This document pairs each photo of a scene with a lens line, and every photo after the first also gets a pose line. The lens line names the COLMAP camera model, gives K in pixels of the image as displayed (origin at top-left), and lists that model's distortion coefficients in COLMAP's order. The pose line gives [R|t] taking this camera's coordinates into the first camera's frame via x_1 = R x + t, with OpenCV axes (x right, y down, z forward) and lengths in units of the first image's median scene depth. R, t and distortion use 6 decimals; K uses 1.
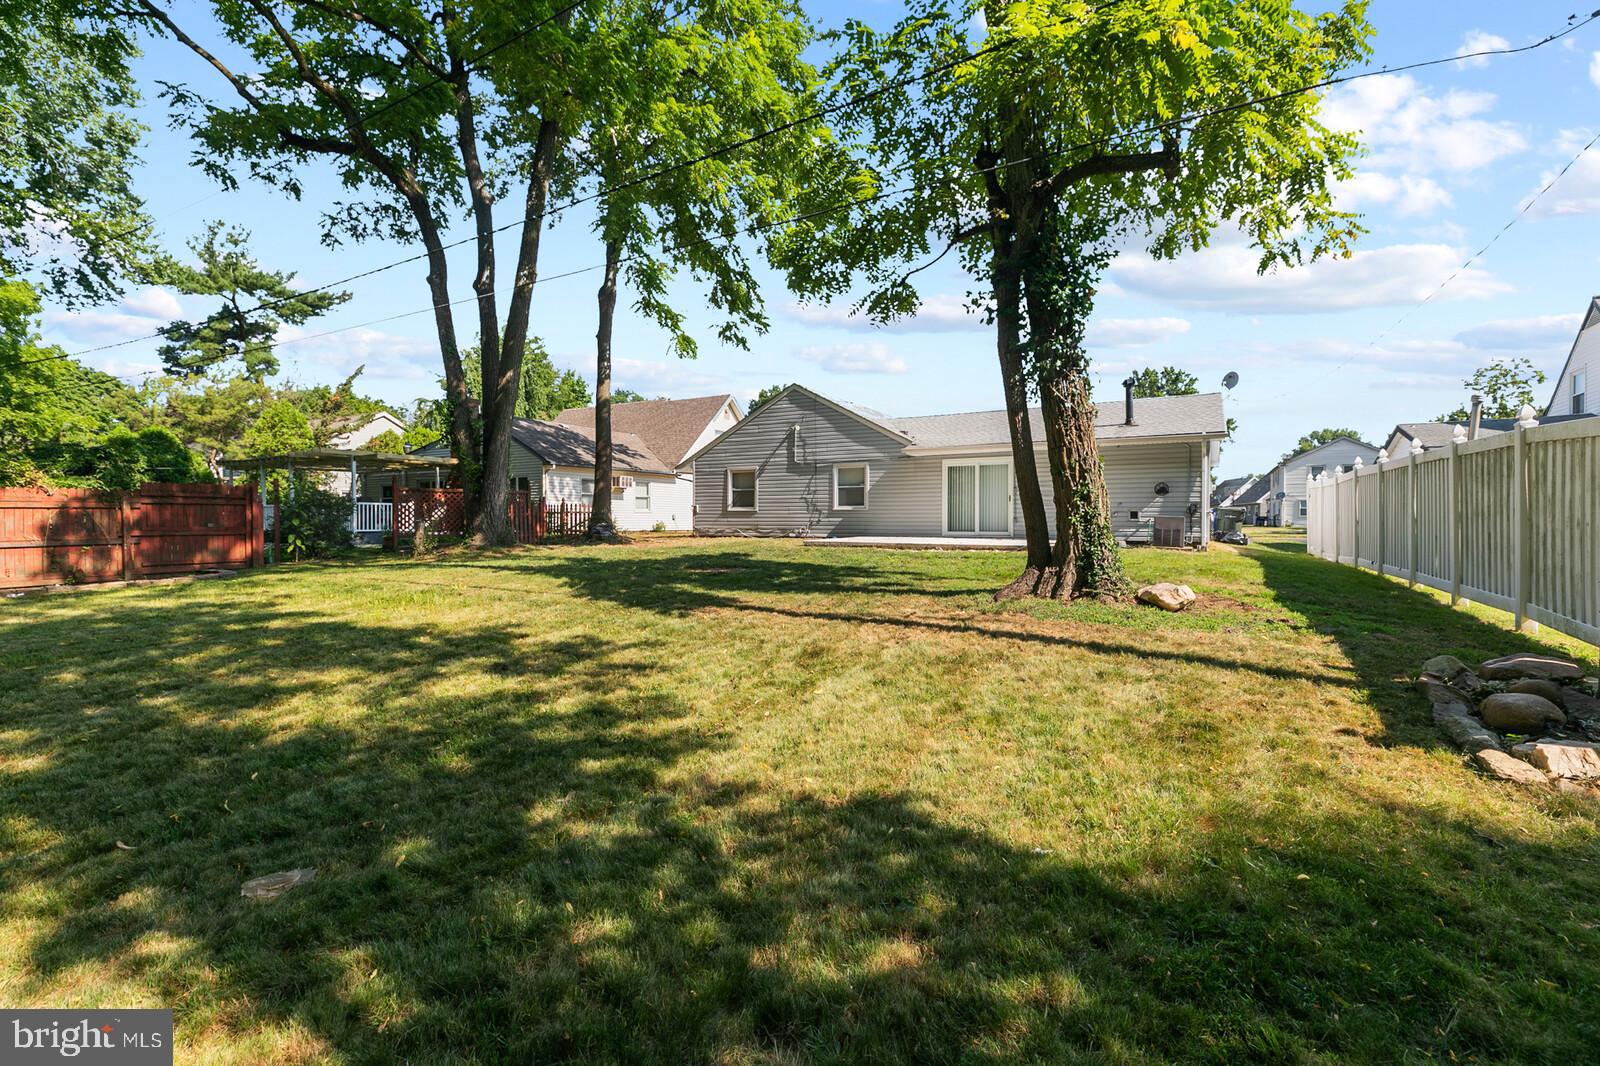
lens RADIAL K [[720.0, 0, 807.7], [0, 720.0, 531.4], [0, 0, 1]] dist [0.005792, 0.000403]
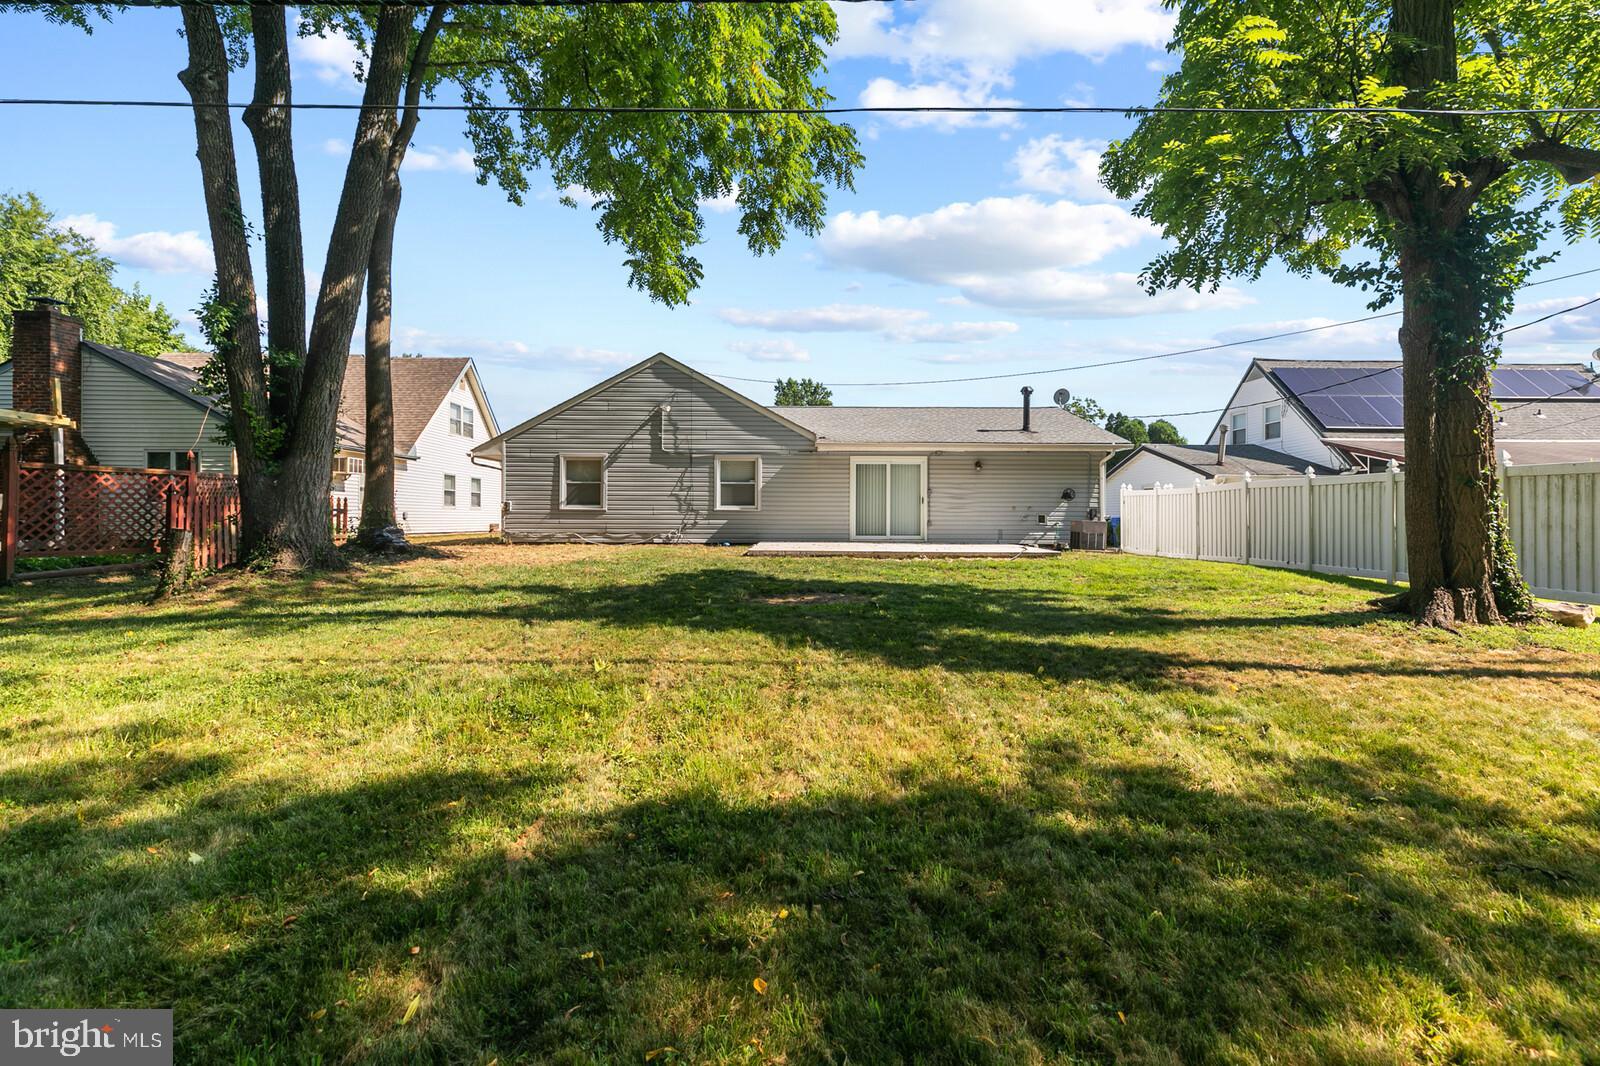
lens RADIAL K [[720.0, 0, 798.3], [0, 720.0, 524.4], [0, 0, 1]] dist [0.005792, 0.000403]
pose [[0.869205, -0.001244, 0.494450, -0.292881], [0.002882, 0.999993, -0.002549, -0.011122], [-0.494443, 0.003640, 0.869202, 0.228489]]
